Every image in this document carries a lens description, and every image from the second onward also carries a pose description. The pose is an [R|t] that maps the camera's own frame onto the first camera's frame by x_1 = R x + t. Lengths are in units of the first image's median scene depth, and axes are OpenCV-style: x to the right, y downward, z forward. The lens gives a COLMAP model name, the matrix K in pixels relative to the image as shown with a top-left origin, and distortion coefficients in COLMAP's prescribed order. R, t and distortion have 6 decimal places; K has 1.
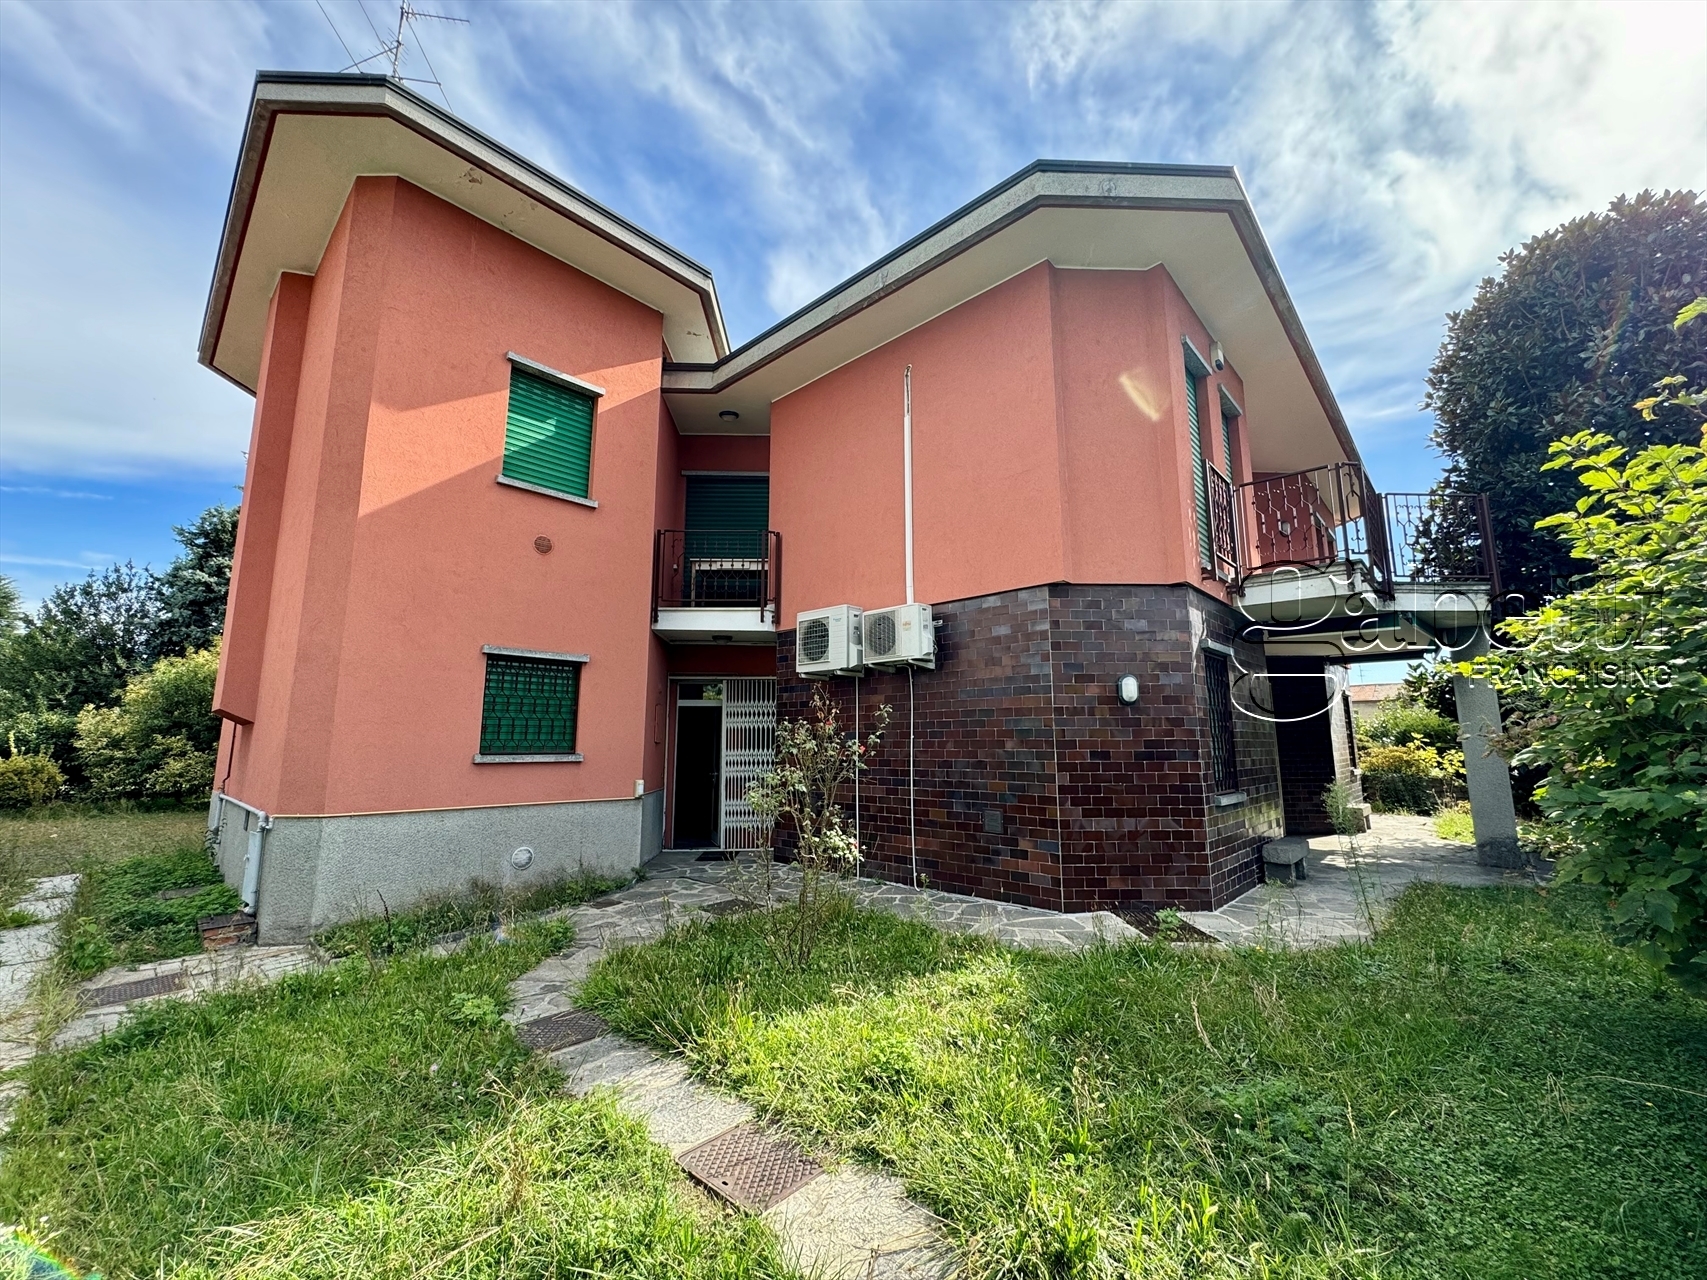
lens RADIAL K [[680.3, 0, 864.9], [0, 680.3, 633.5], [0, 0, 1]] dist [-0.006094, 0.002065]
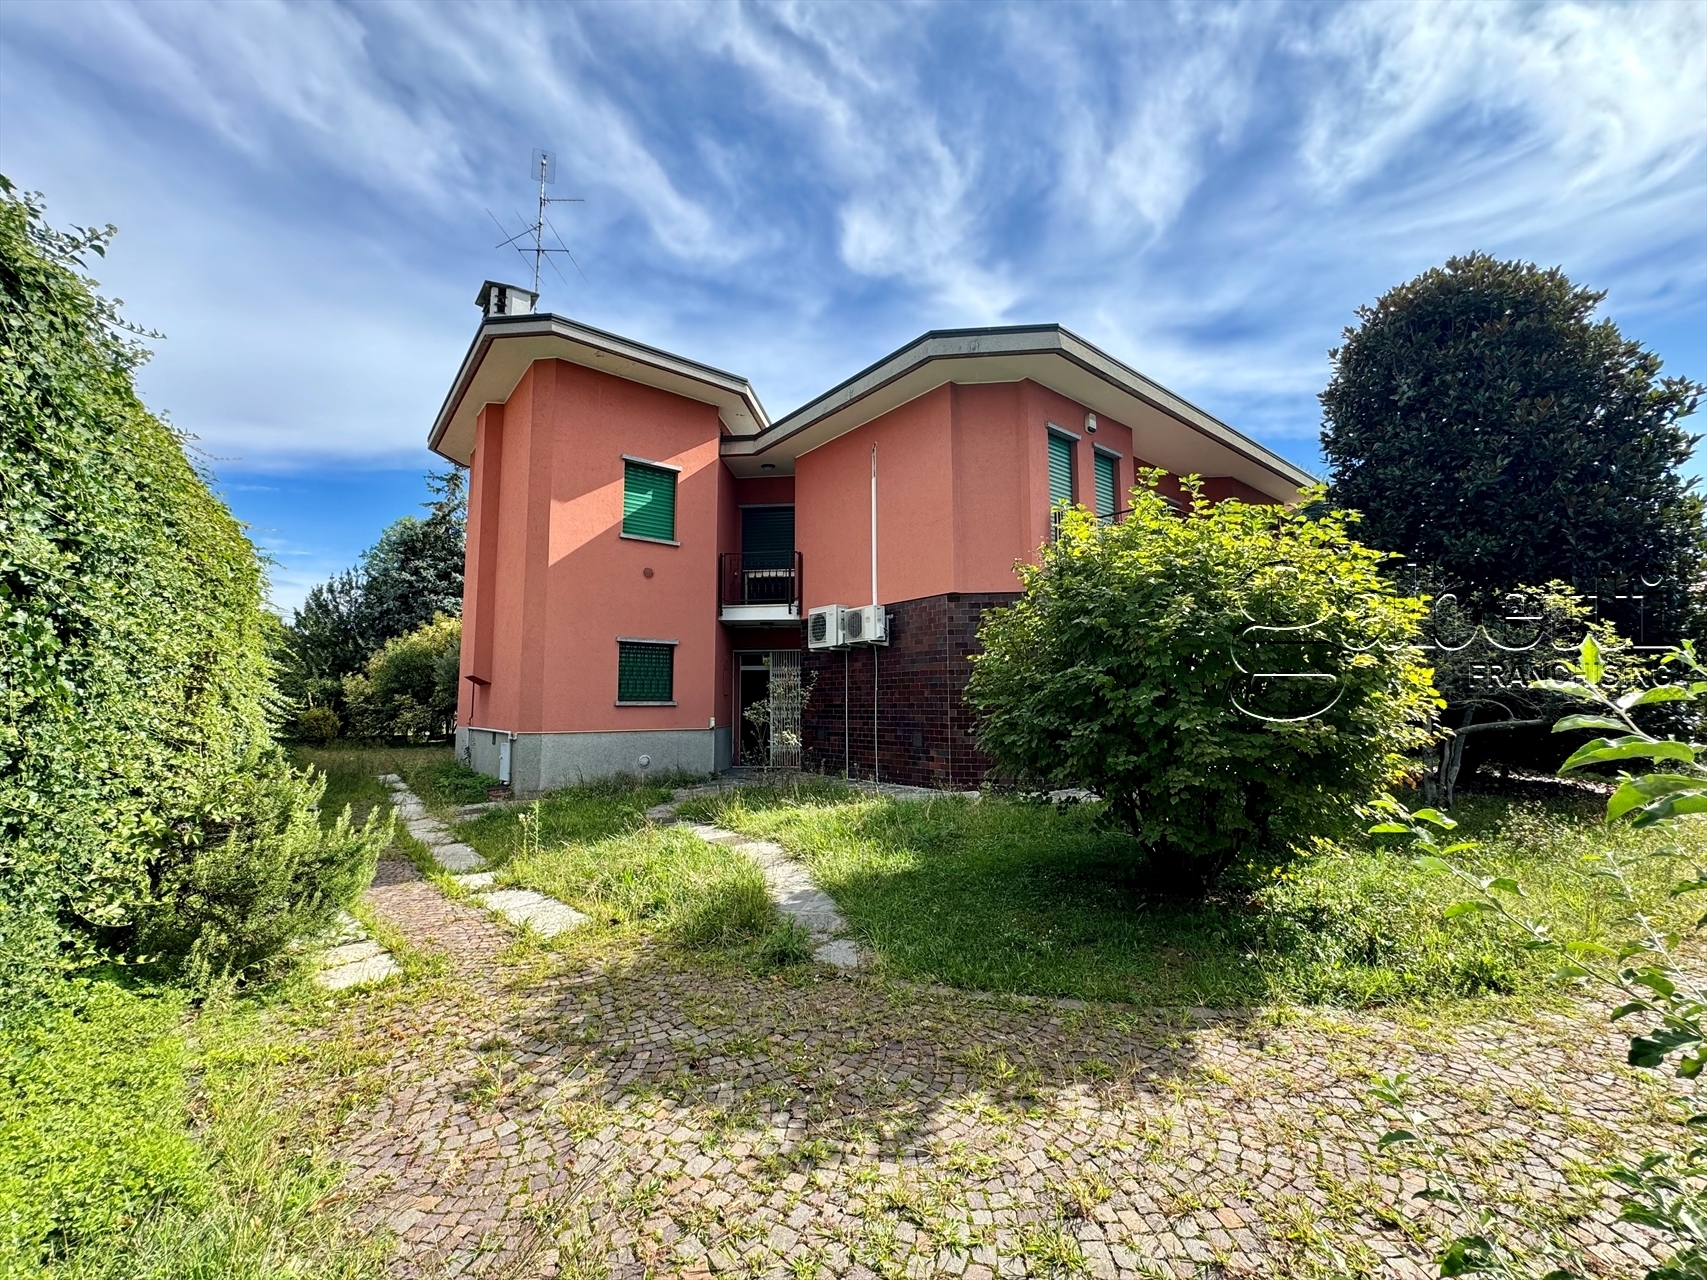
lens RADIAL K [[680.3, 0, 847.9], [0, 680.3, 650.3], [0, 0, 1]] dist [-0.006094, 0.002065]
pose [[0.989421, -0.013806, -0.144416, 0.120391], [0.025719, 0.996386, 0.080949, -0.034844], [0.142777, -0.083807, 0.986200, -0.287807]]
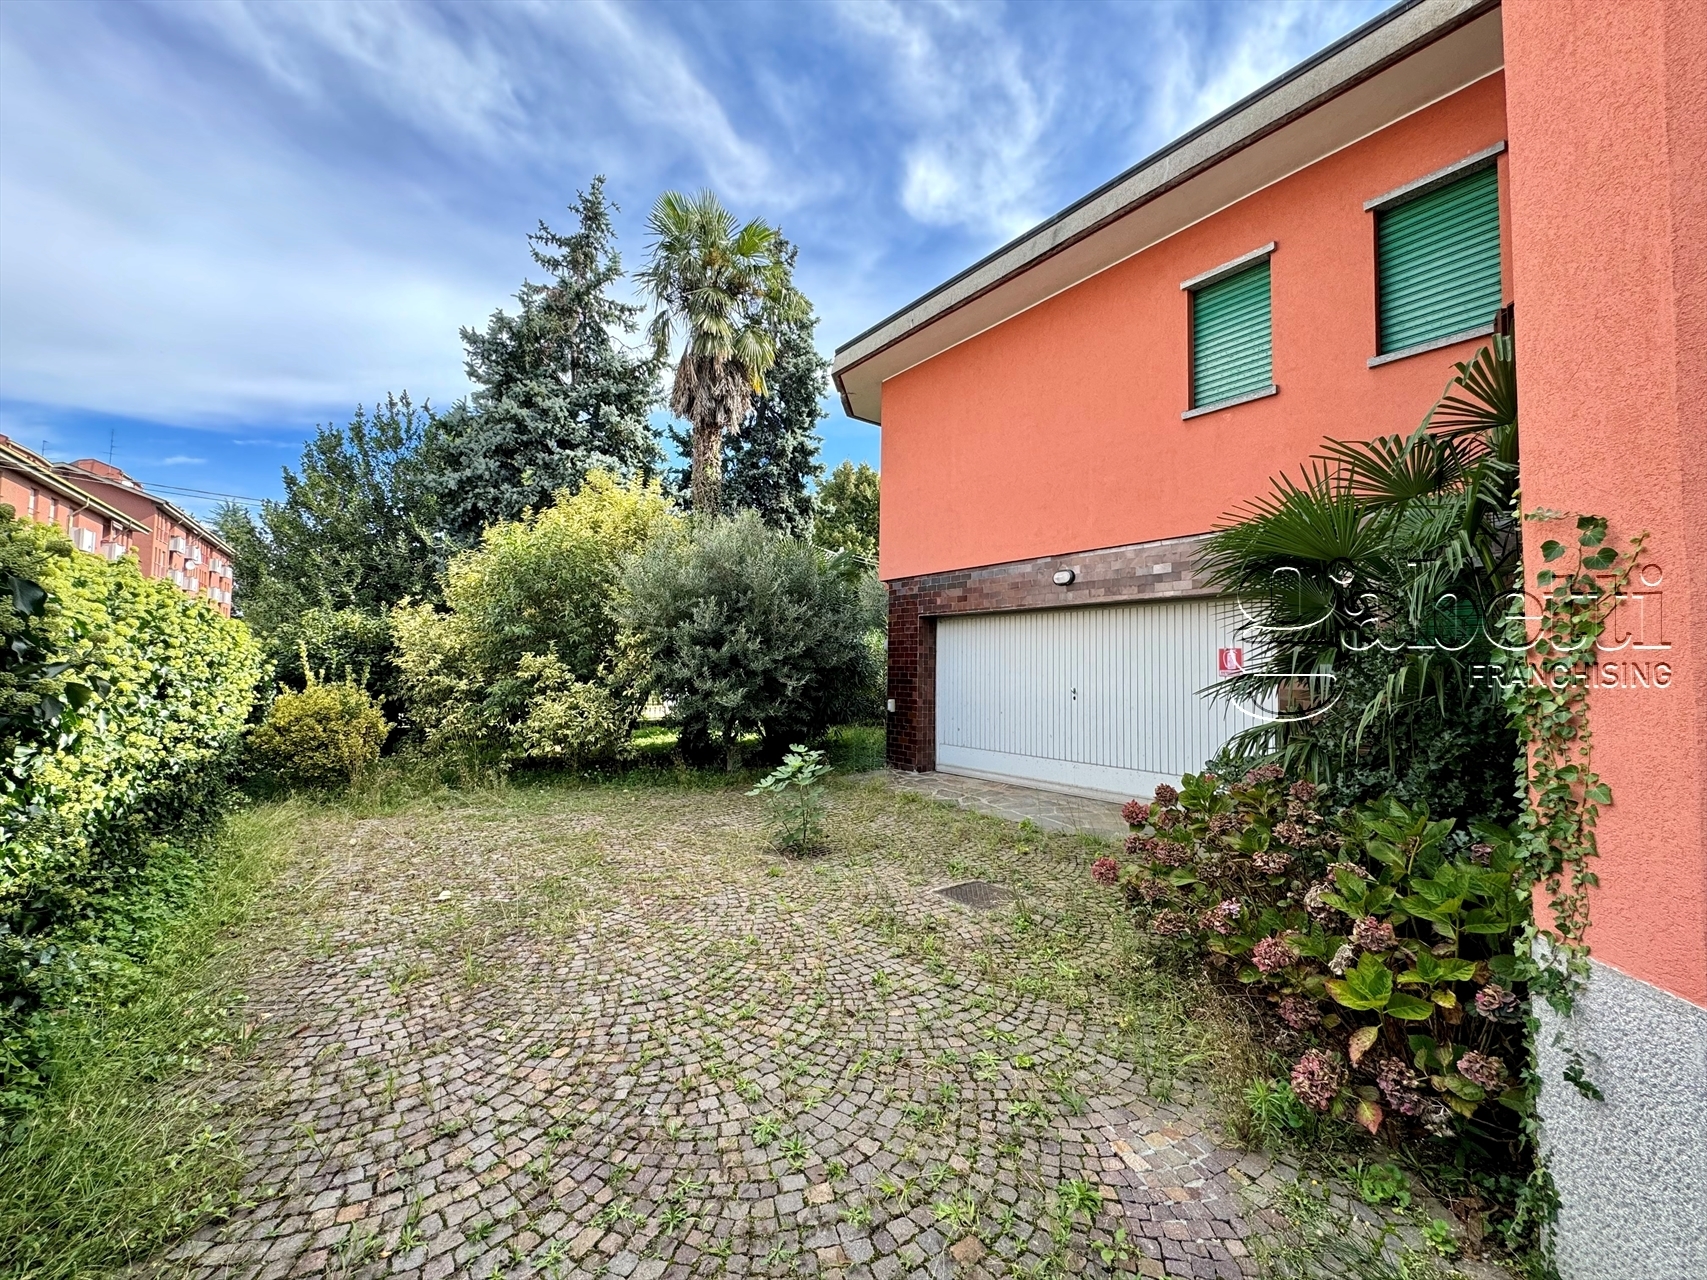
lens RADIAL K [[673.8, 0, 885.9], [0, 673.8, 617.7], [0, 0, 1]] dist [-0.019399, 0.000445]
pose [[0.990119, 0.000558, -0.140227, -0.671747], [0.012196, 0.995860, 0.090078, 0.078494], [0.139697, -0.090898, 0.986013, 0.504993]]
